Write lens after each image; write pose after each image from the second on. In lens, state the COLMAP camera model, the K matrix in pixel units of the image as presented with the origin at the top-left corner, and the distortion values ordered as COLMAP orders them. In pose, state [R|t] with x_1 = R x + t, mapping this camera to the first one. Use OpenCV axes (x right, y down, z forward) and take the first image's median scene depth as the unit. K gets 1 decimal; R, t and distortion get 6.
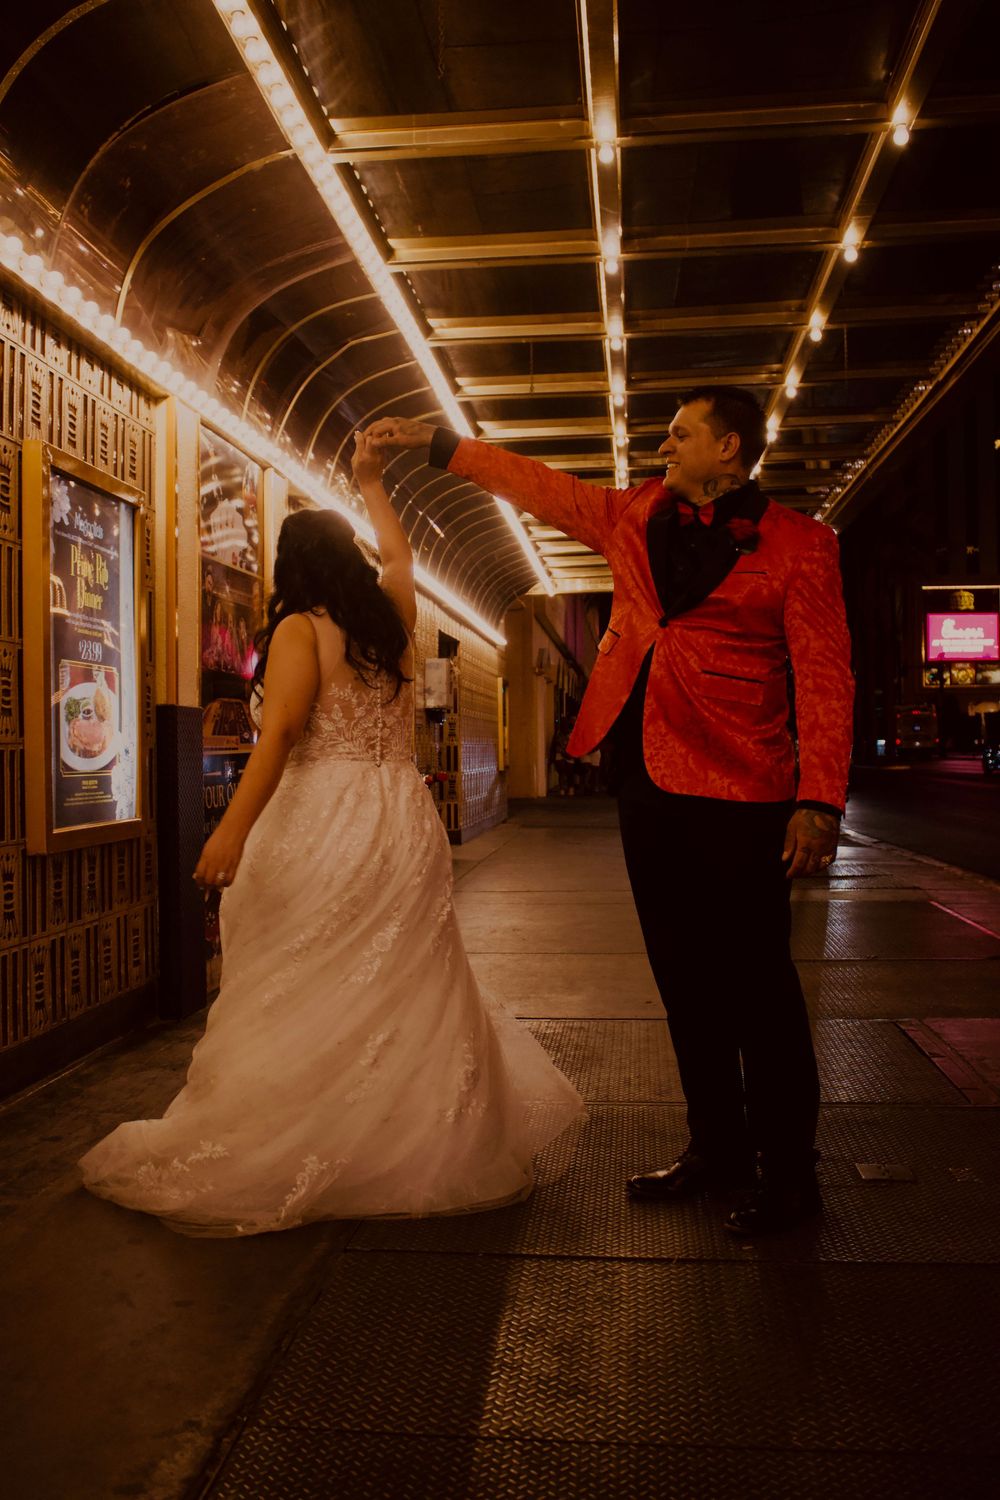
lens RADIAL K [[1476.2, 0, 495.0], [0, 1476.2, 748.0], [0, 0, 1]] dist [-0.095764, 0.020505]
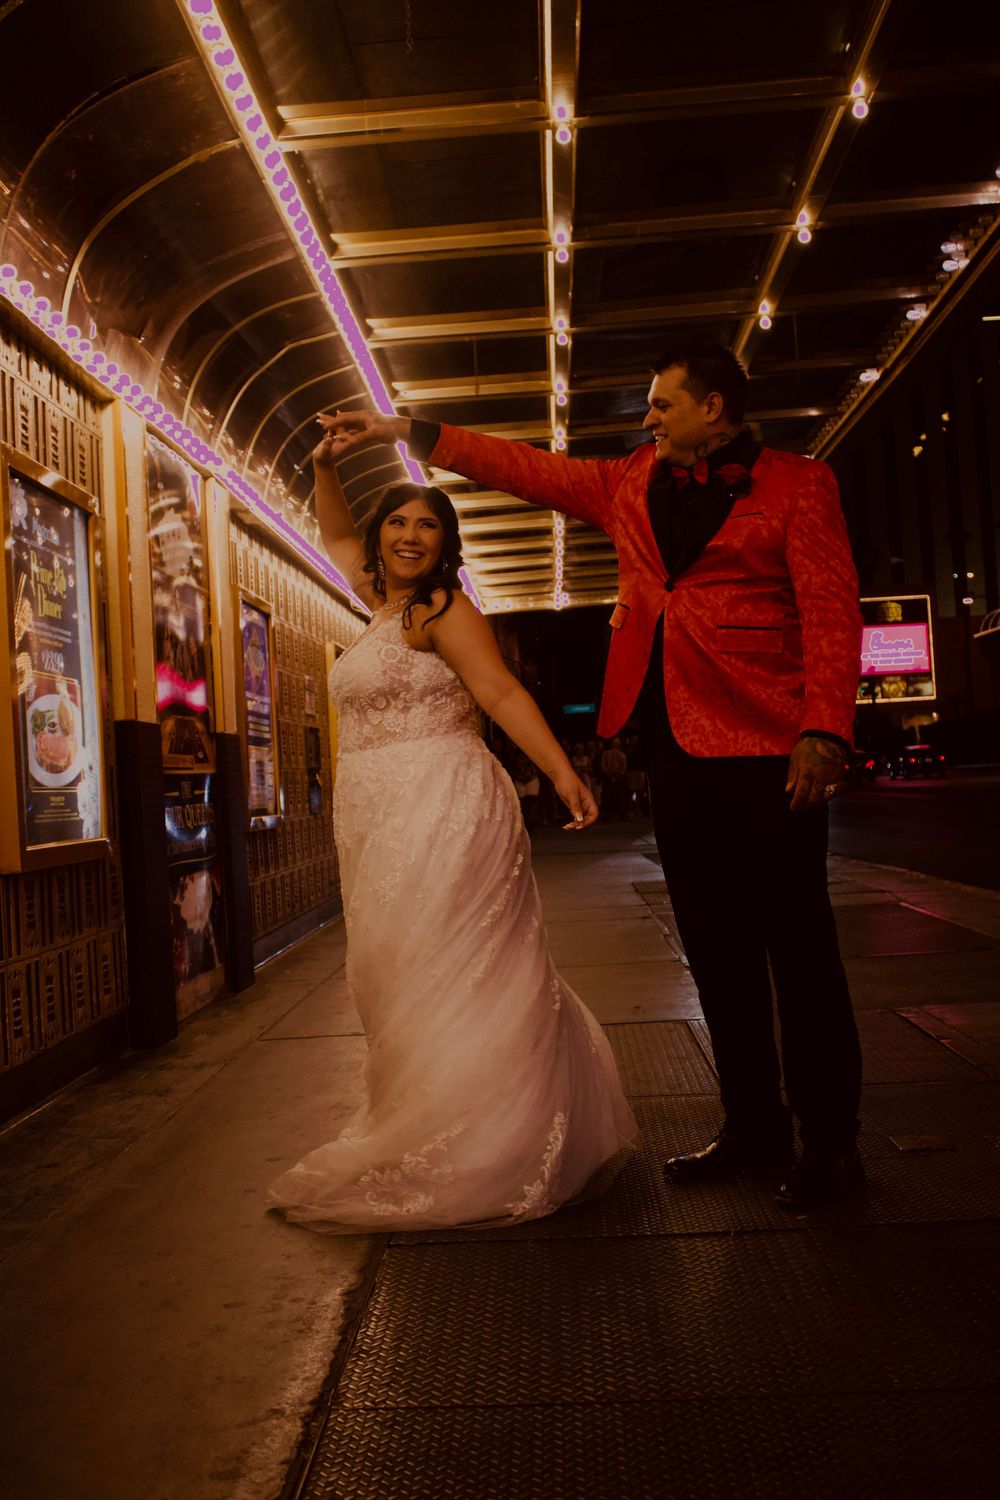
lens RADIAL K [[1541.4, 0, 492.7], [0, 1541.4, 749.2], [0, 0, 1]] dist [-0.075718, -0.000843]
pose [[0.997486, -0.044549, 0.055109, -0.041668], [0.045909, 0.998666, -0.023655, 0.024378], [-0.053982, 0.026125, 0.998200, -0.010562]]
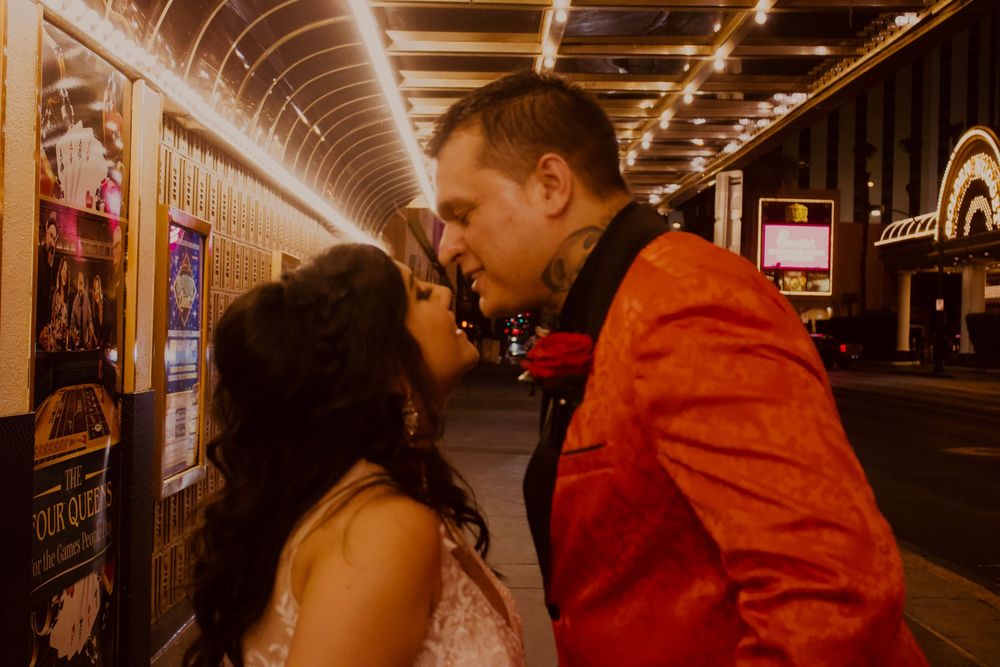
lens RADIAL K [[1368.7, 0, 500.0], [0, 1368.7, 333.5], [0, 0, 1]] dist [-0.010082, 0.027050]
pose [[0.993106, 0.034900, 0.111904, -0.050887], [-0.035378, 0.999371, 0.002287, -0.081475], [-0.111754, -0.006230, 0.993716, 0.323557]]
